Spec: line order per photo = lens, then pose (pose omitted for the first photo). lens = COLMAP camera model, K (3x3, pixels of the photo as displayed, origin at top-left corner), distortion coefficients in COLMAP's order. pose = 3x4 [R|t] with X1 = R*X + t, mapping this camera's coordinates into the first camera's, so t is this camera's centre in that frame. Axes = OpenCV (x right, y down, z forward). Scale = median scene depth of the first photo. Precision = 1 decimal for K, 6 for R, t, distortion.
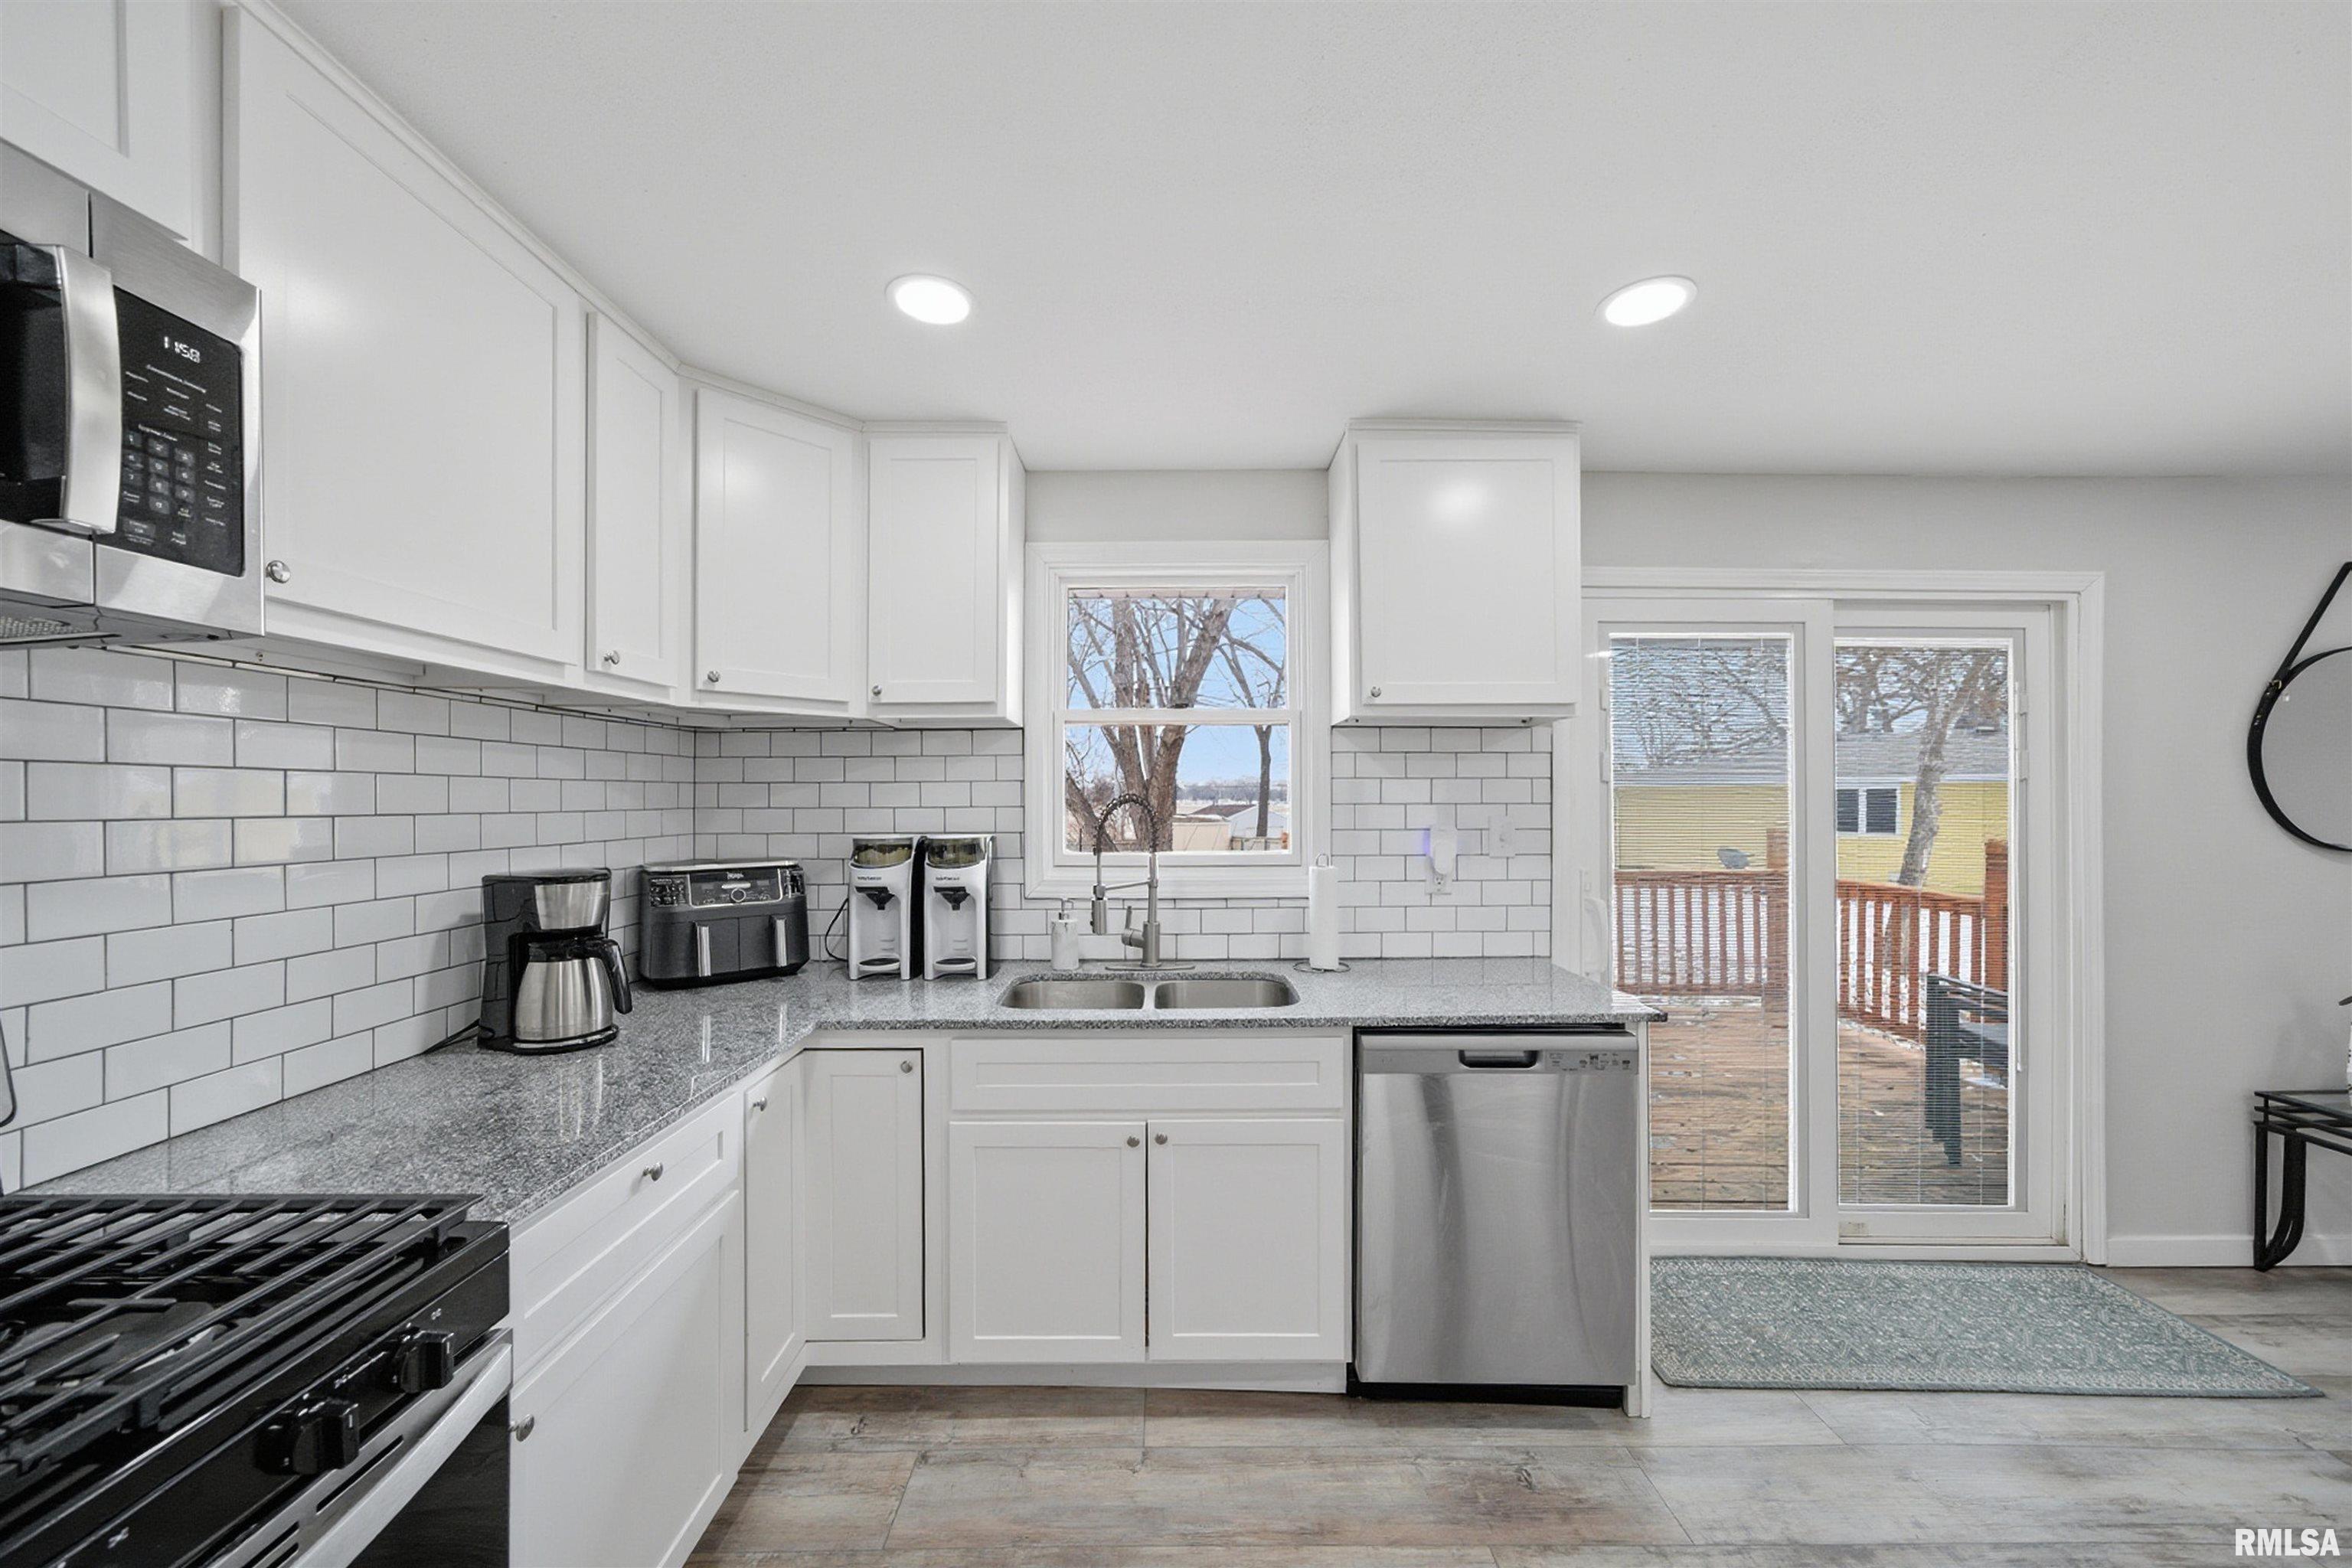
lens RADIAL K [[817.8, 0, 1153.3], [0, 817.8, 800.8], [0, 0, 1]] dist [-0.002652, 0.002112]
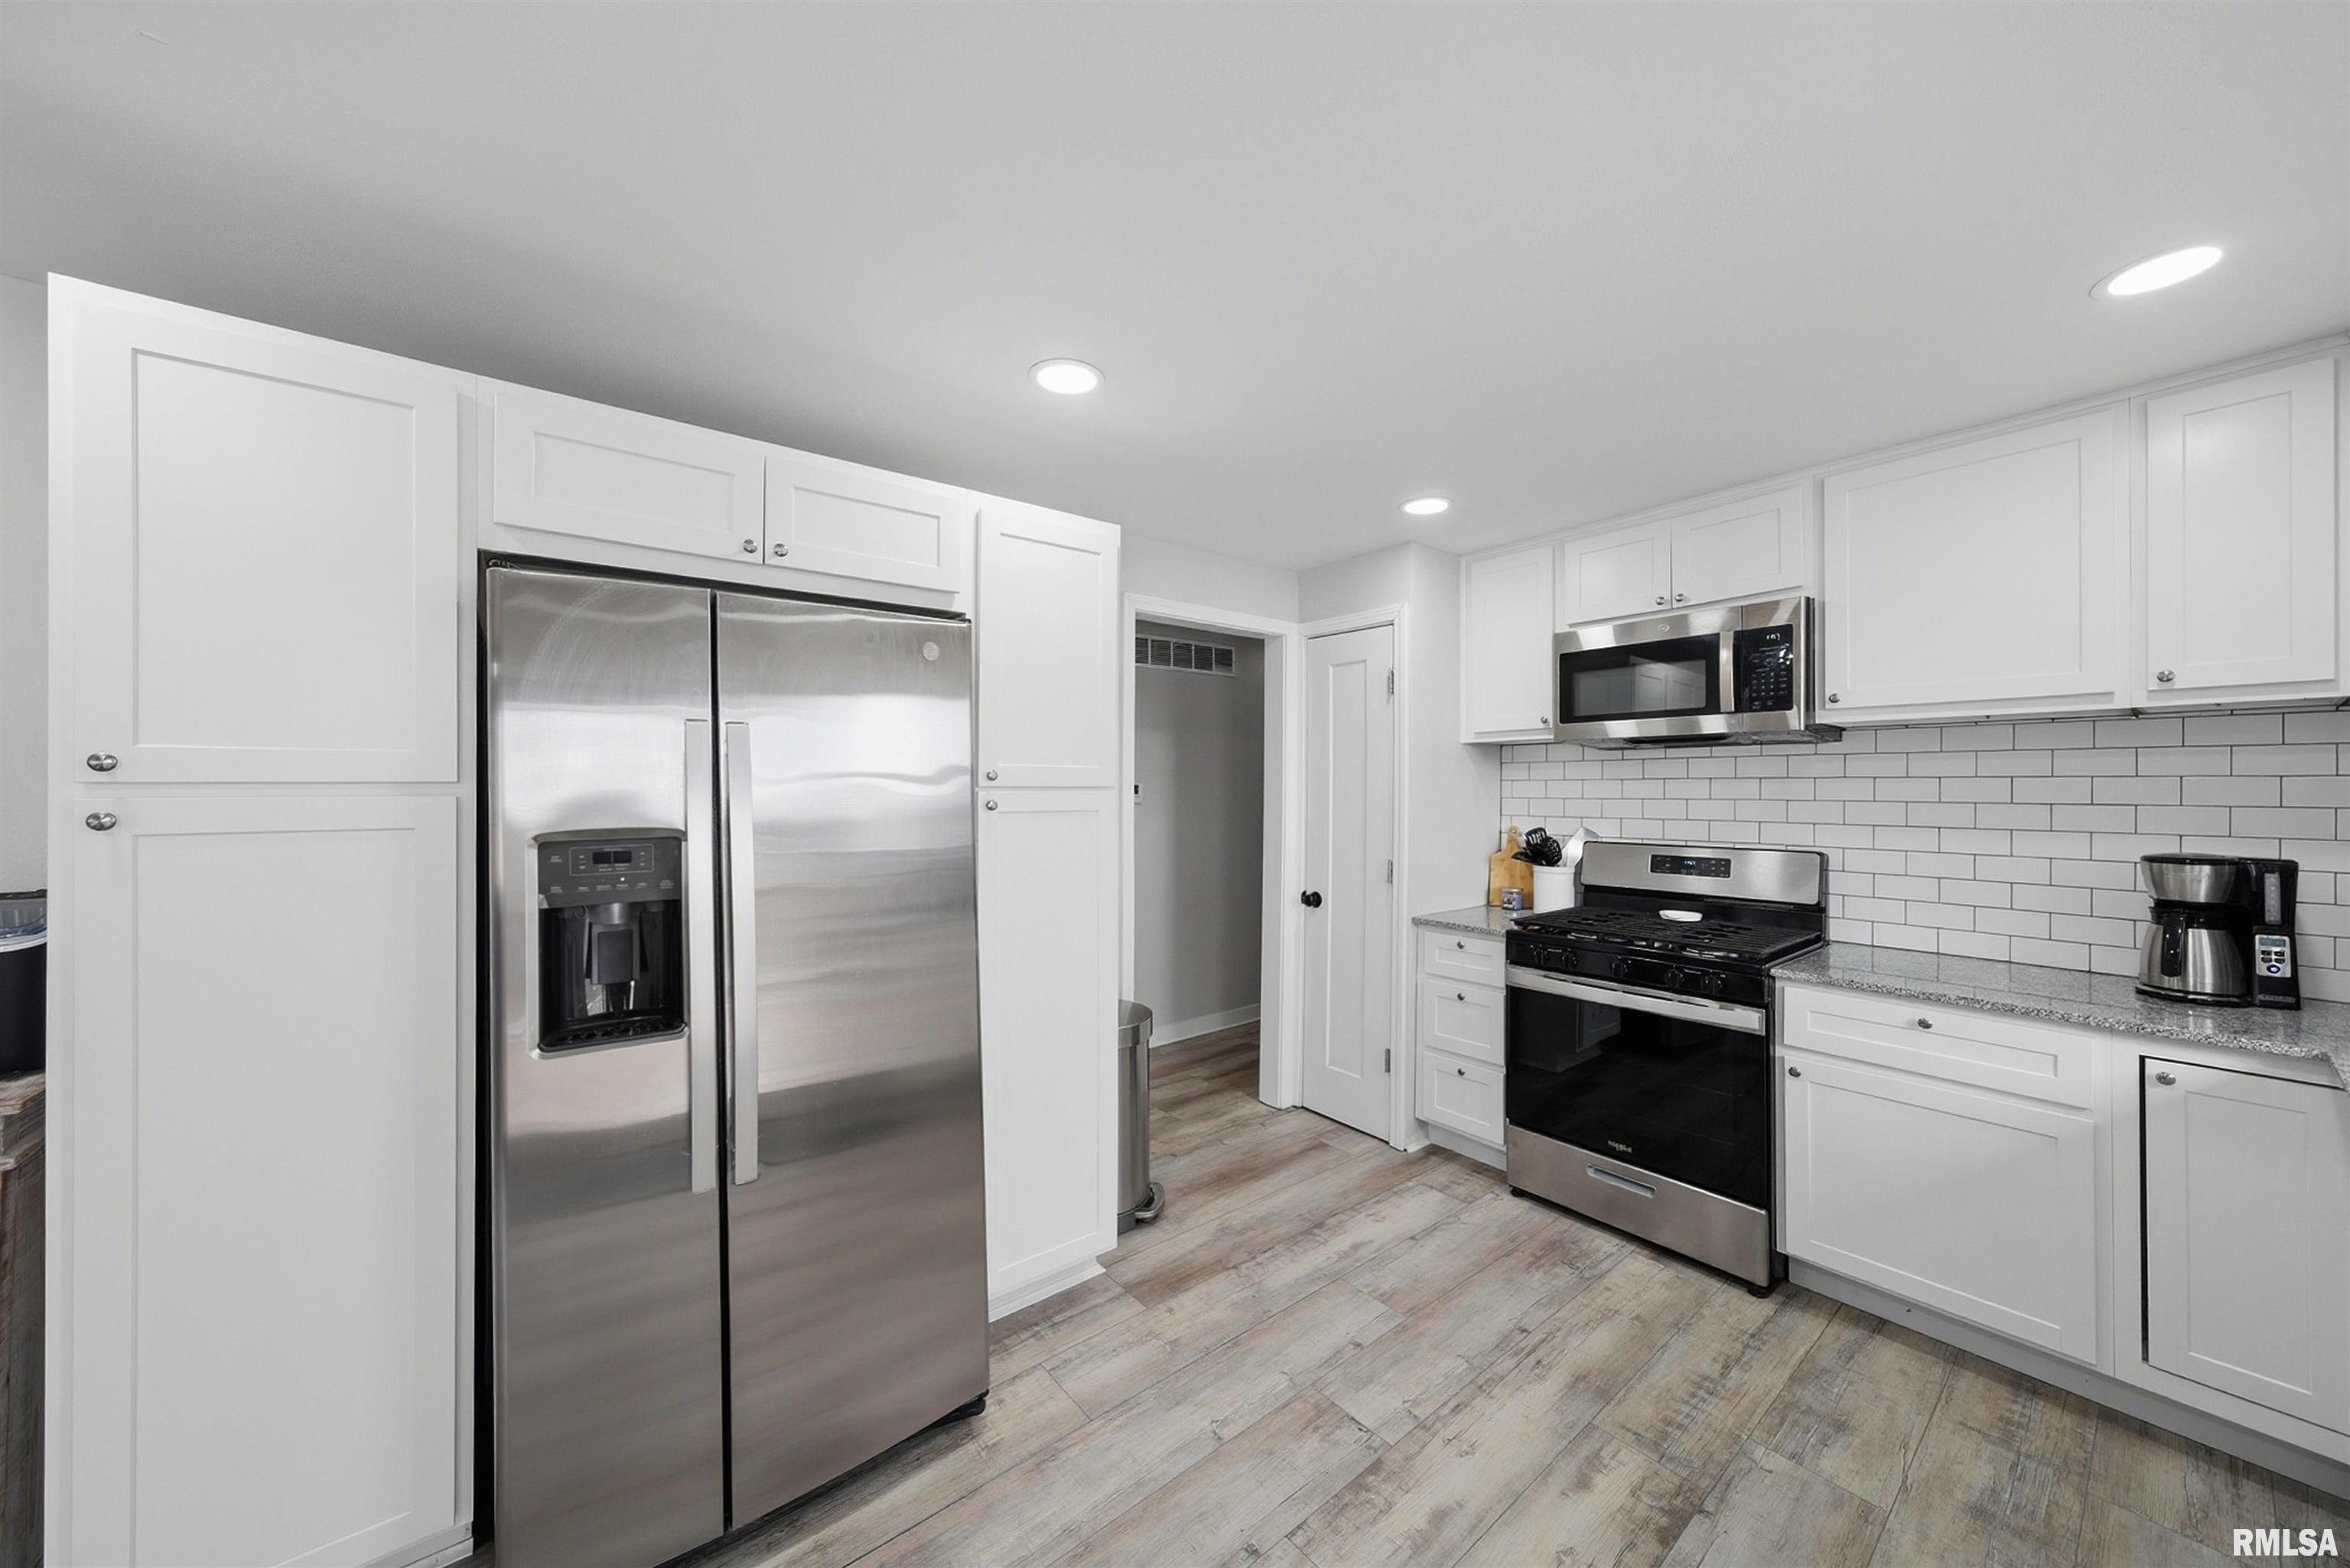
lens RADIAL K [[817.0, 0, 1185.4], [0, 817.0, 781.5], [0, 0, 1]] dist [-0.002652, 0.002112]
pose [[-0.774706, -0.007212, -0.632281, 0.827835], [-0.002006, 0.999958, -0.008948, -0.003991], [0.632319, -0.005664, -0.774688, 0.714510]]
